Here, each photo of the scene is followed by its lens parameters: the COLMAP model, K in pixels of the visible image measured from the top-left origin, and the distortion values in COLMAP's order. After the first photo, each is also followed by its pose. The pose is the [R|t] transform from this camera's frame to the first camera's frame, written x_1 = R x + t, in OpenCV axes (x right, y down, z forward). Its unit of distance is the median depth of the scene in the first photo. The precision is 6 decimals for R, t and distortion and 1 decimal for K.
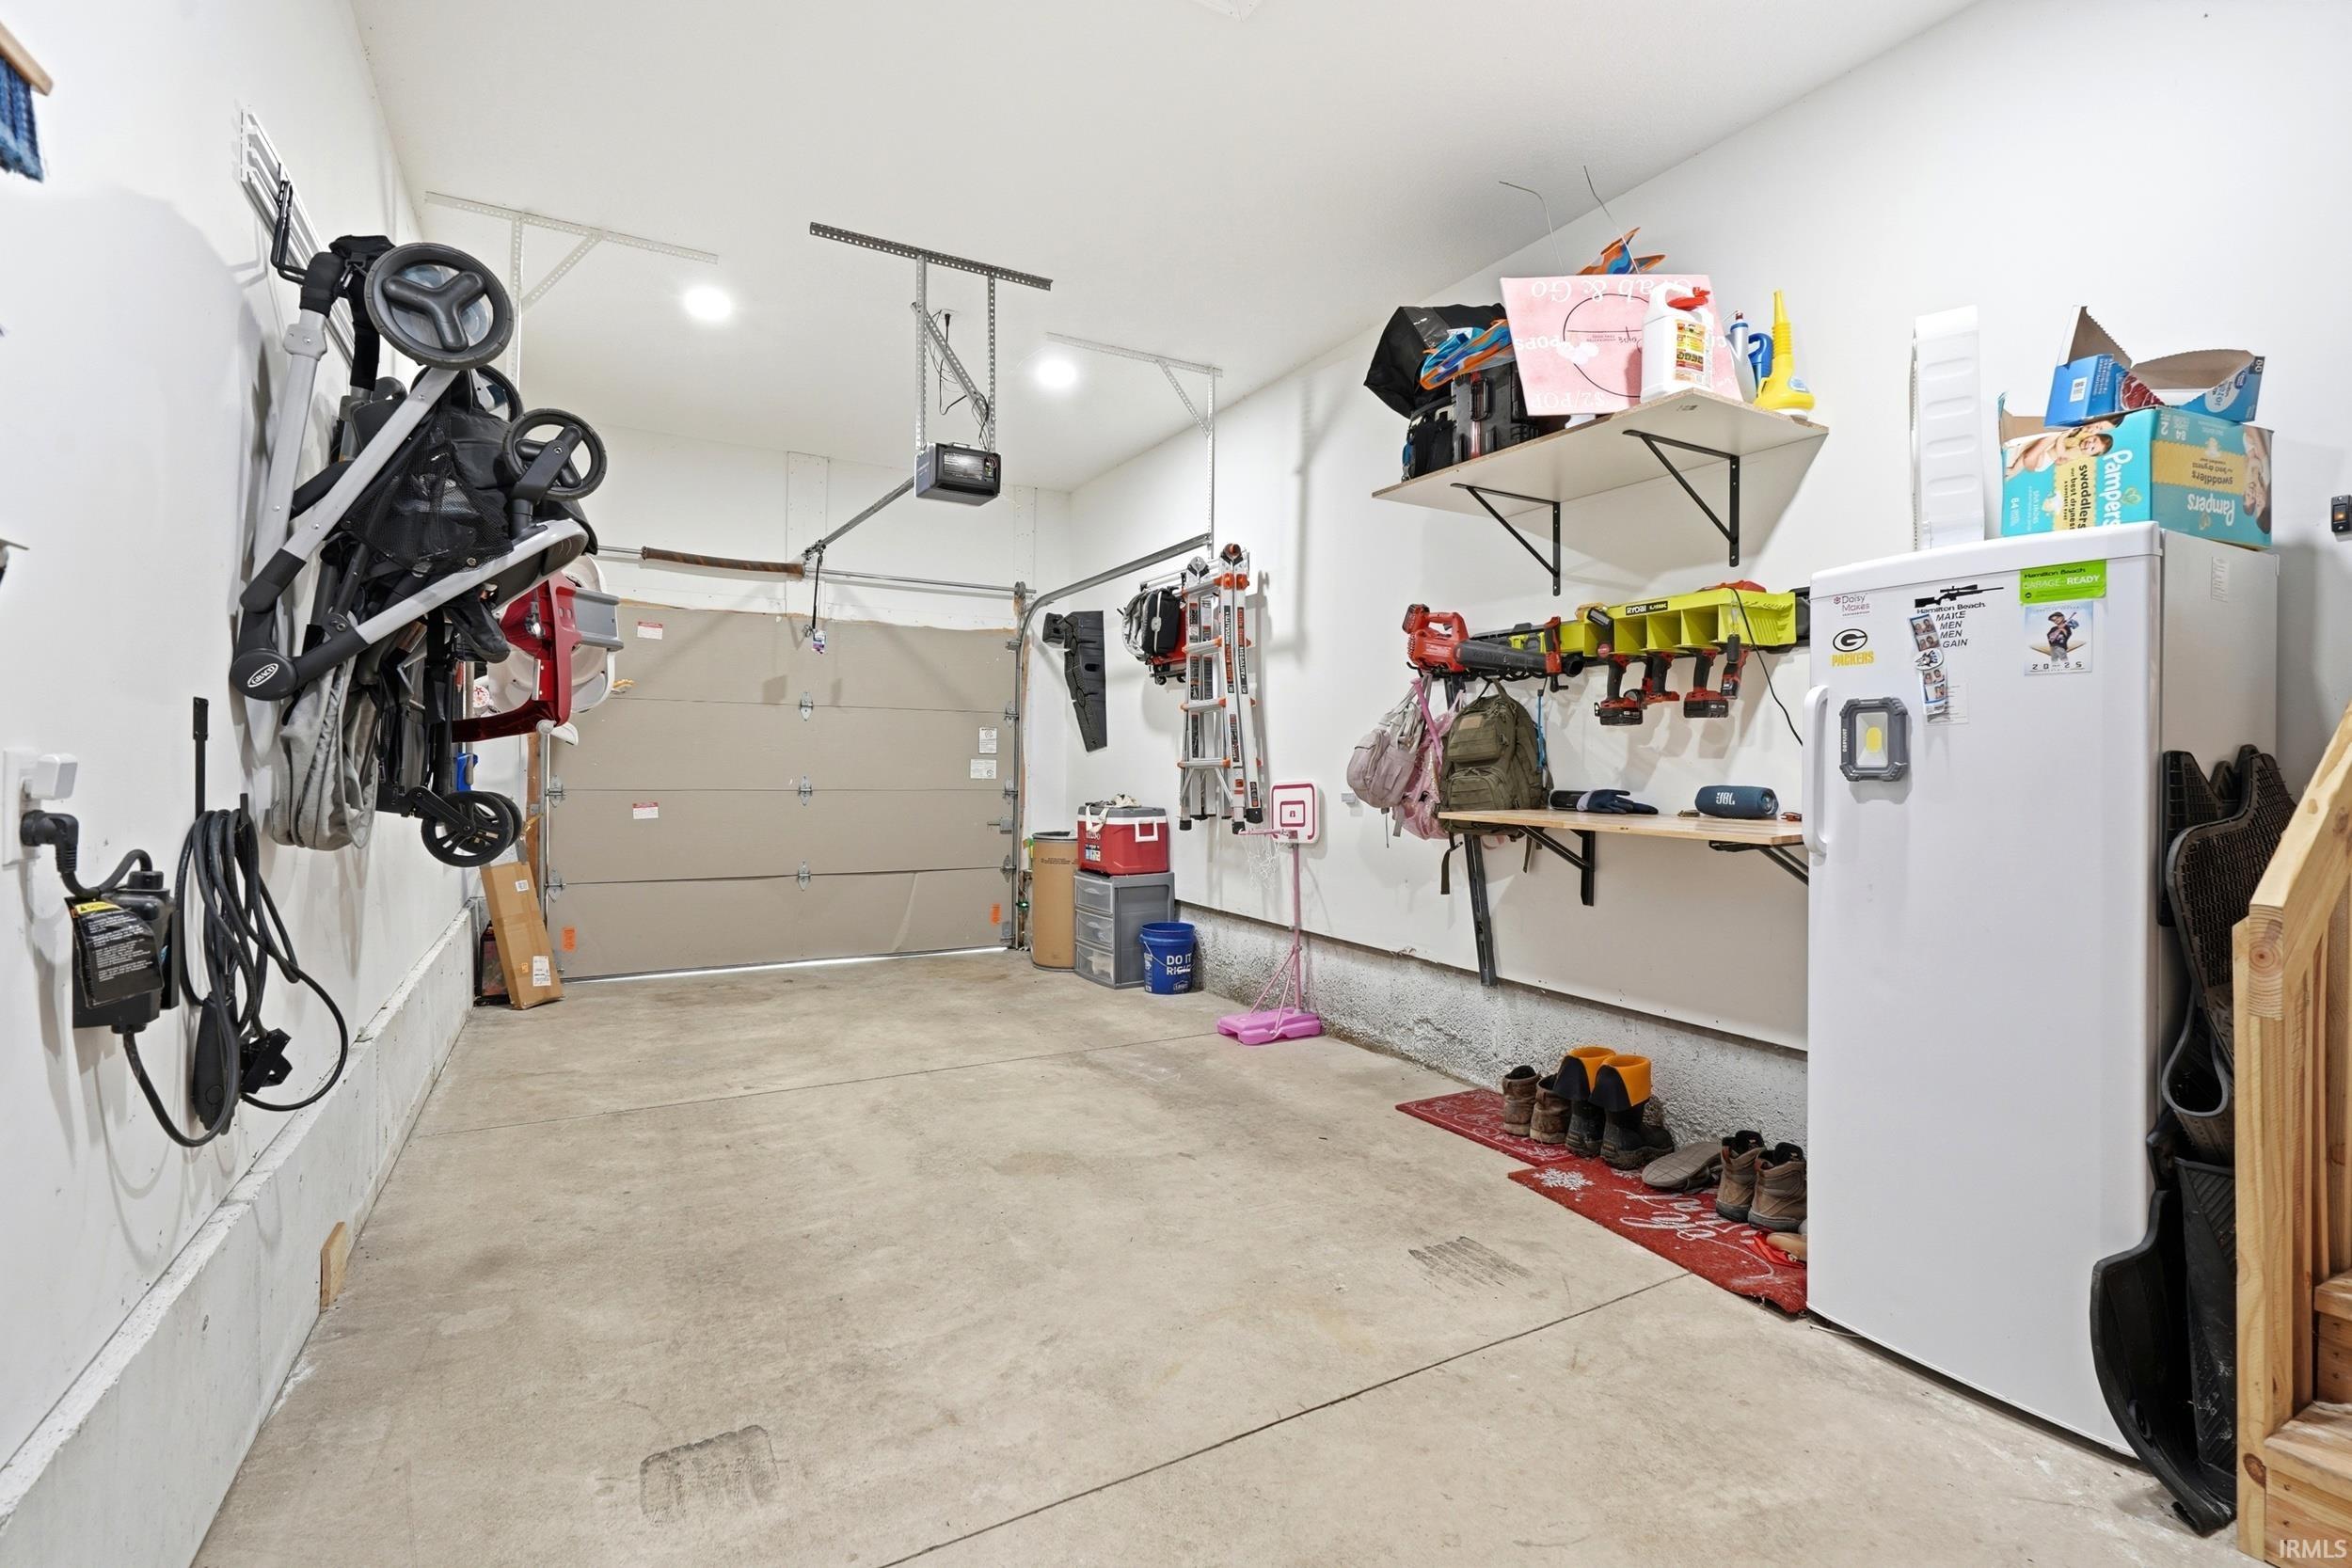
lens RADIAL K [[1069.4, 0, 1184.2], [0, 1069.4, 761.9], [0, 0, 1]] dist [-0.001697, 0.000509]
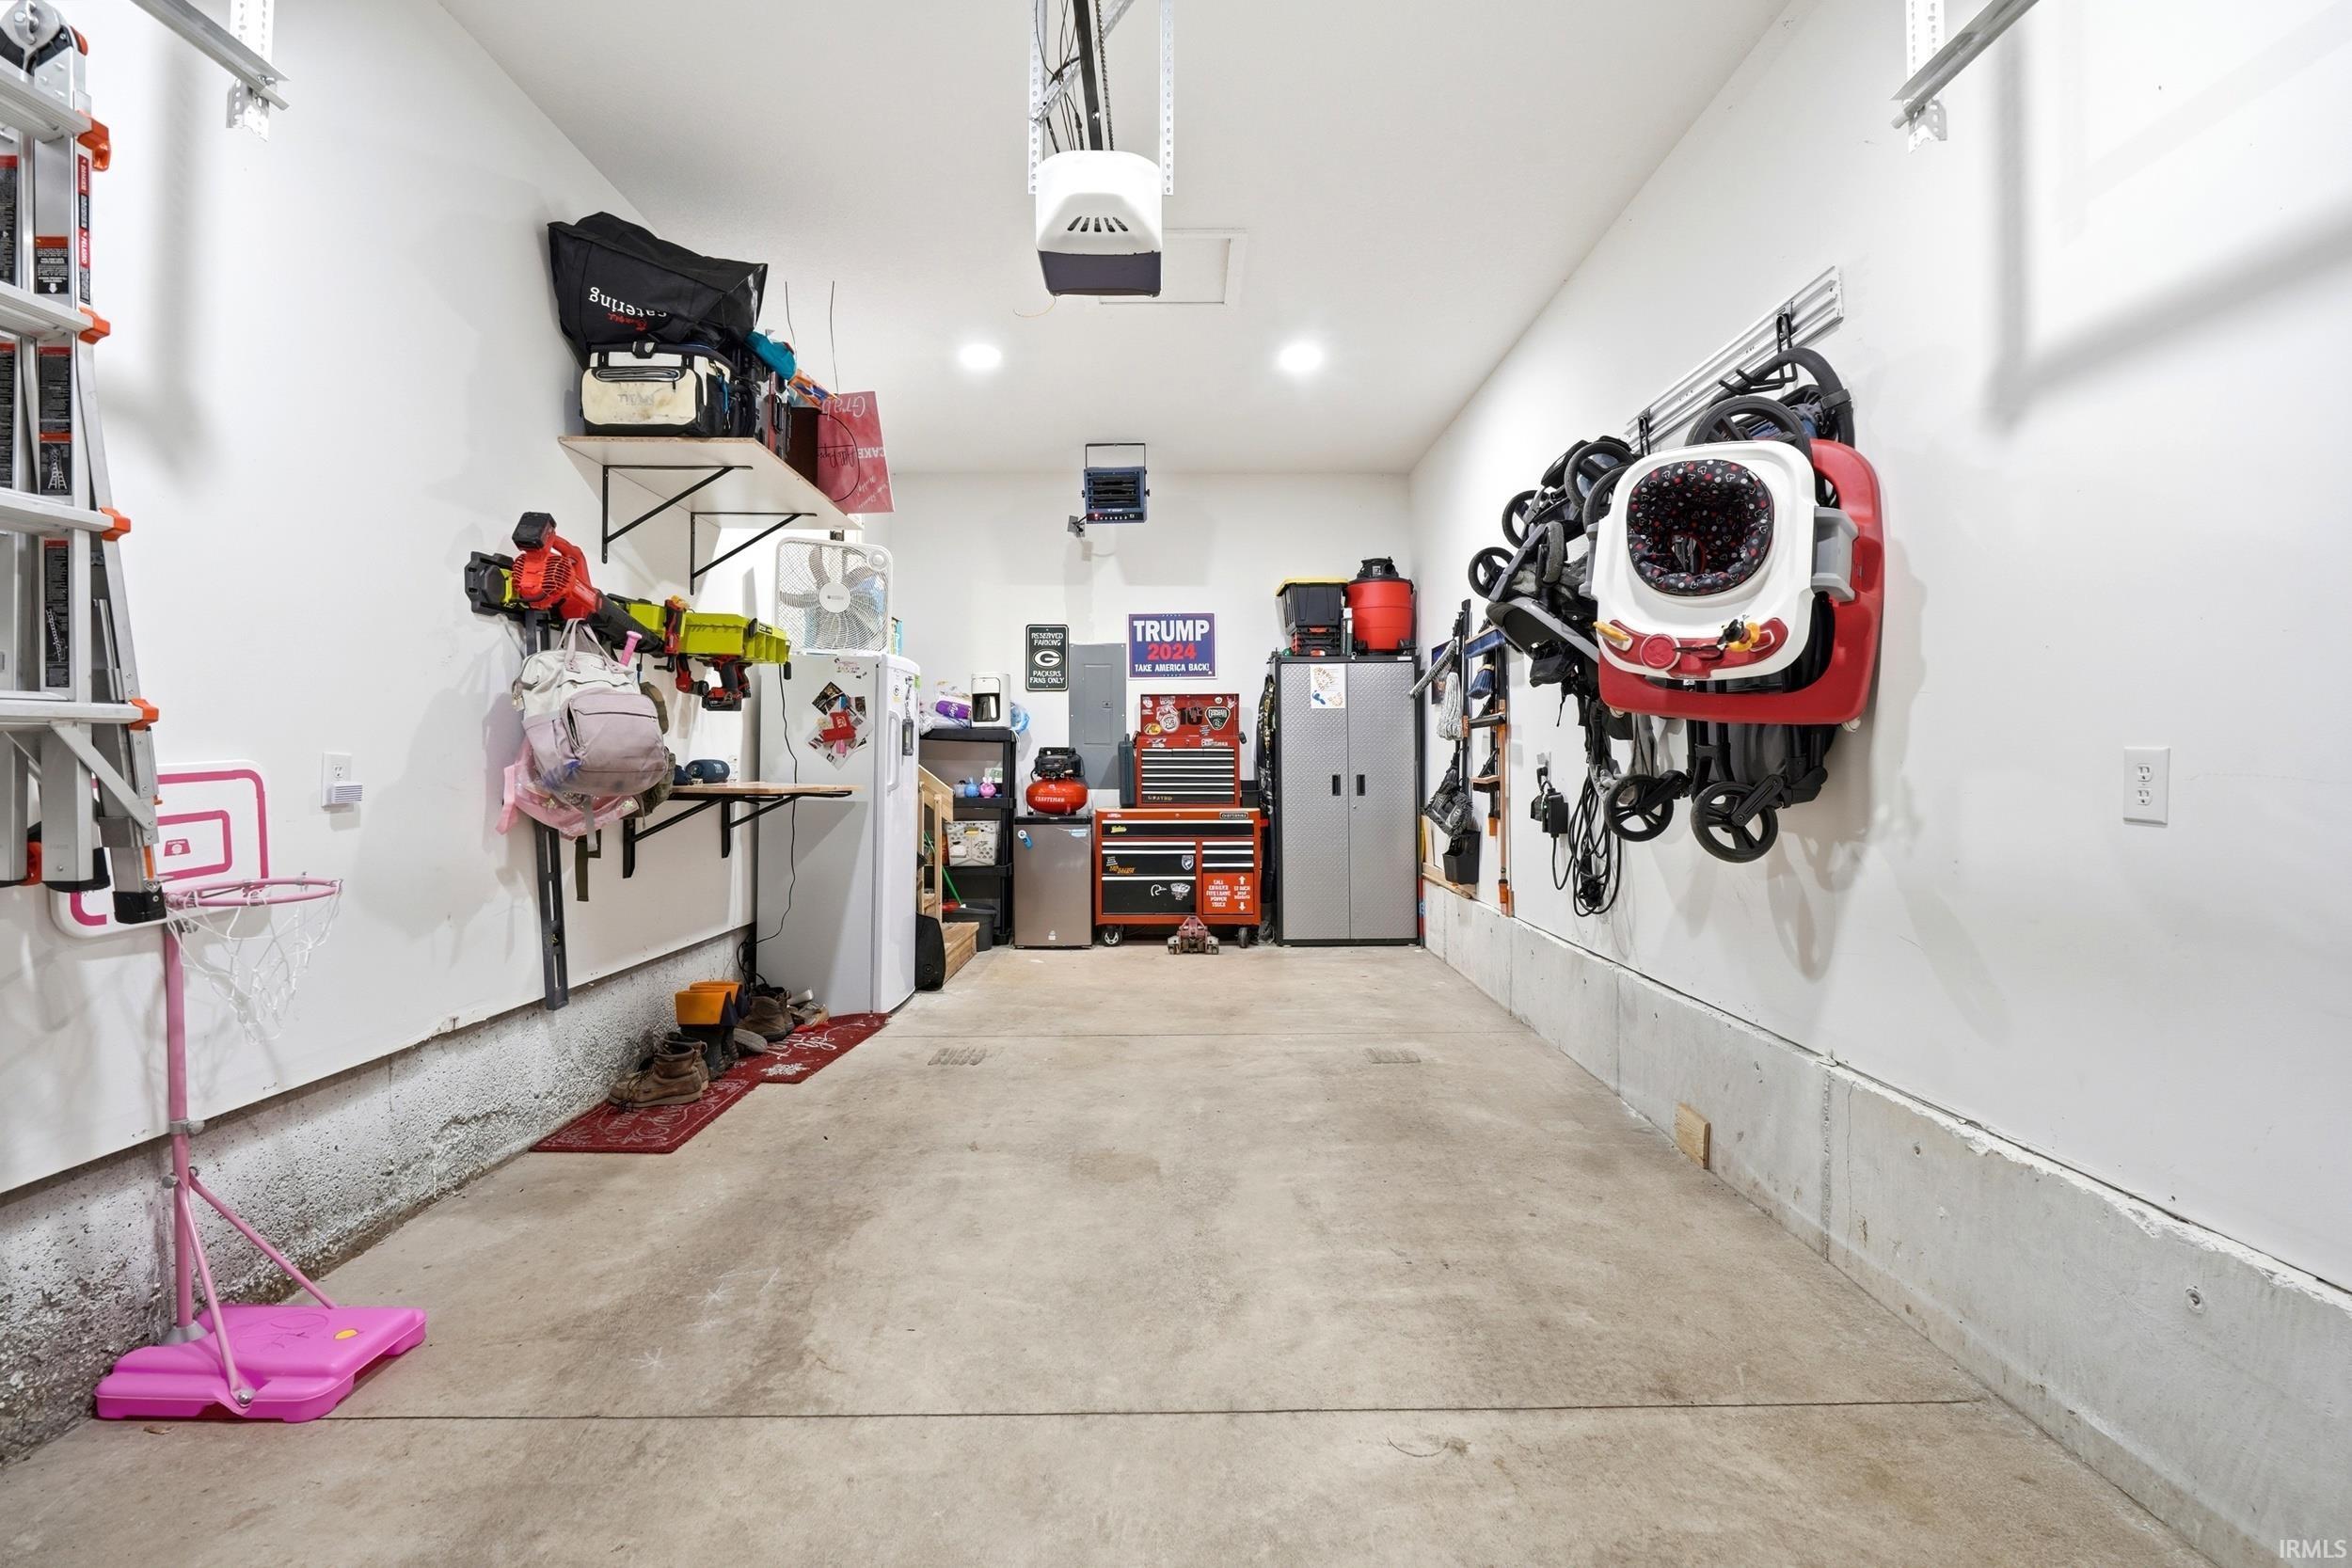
lens RADIAL K [[1069.4, 0, 1184.2], [0, 1069.4, 761.9], [0, 0, 1]] dist [-0.001697, 0.000509]
pose [[-0.874551, -0.011589, 0.484795, -0.586340], [-0.015269, 0.999877, -0.003642, 0.017855], [-0.484693, -0.010588, -0.874620, 1.634194]]
